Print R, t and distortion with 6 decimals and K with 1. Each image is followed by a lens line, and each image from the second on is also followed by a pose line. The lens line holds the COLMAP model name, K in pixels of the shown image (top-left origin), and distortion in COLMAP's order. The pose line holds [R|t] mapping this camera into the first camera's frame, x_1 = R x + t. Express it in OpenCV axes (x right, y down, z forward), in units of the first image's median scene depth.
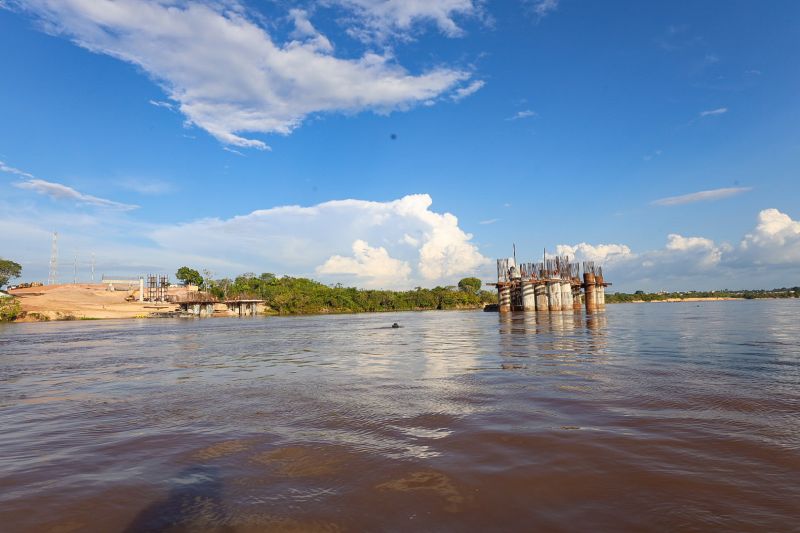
lens RADIAL K [[462.1, 0, 400.0], [0, 462.1, 266.5], [0, 0, 1]] dist [-0.053673, 0.053124]
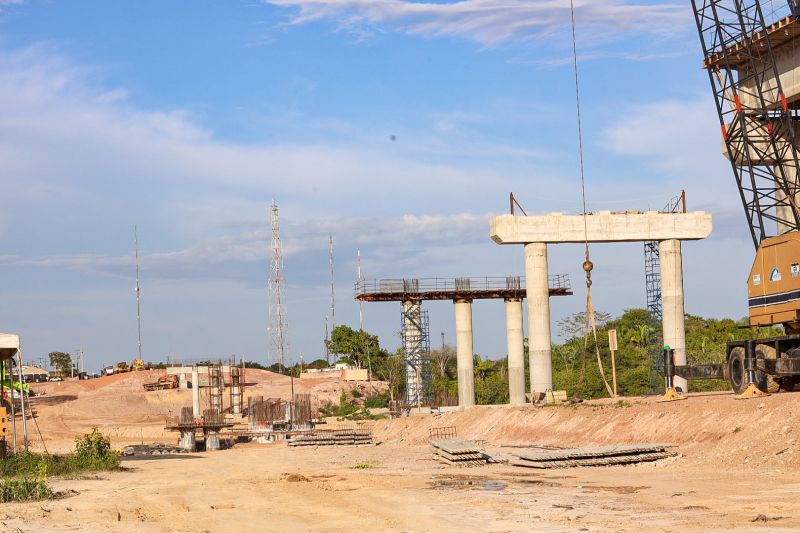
lens RADIAL K [[1762.0, 0, 400.0], [0, 1762.0, 266.5], [0, 0, 1]] dist [-0.253986, 0.254867]
pose [[0.783304, -0.053125, -0.619365, 0.584515], [0.073906, 0.997234, 0.007932, -0.061559], [0.617230, -0.051988, 0.785063, -0.264640]]
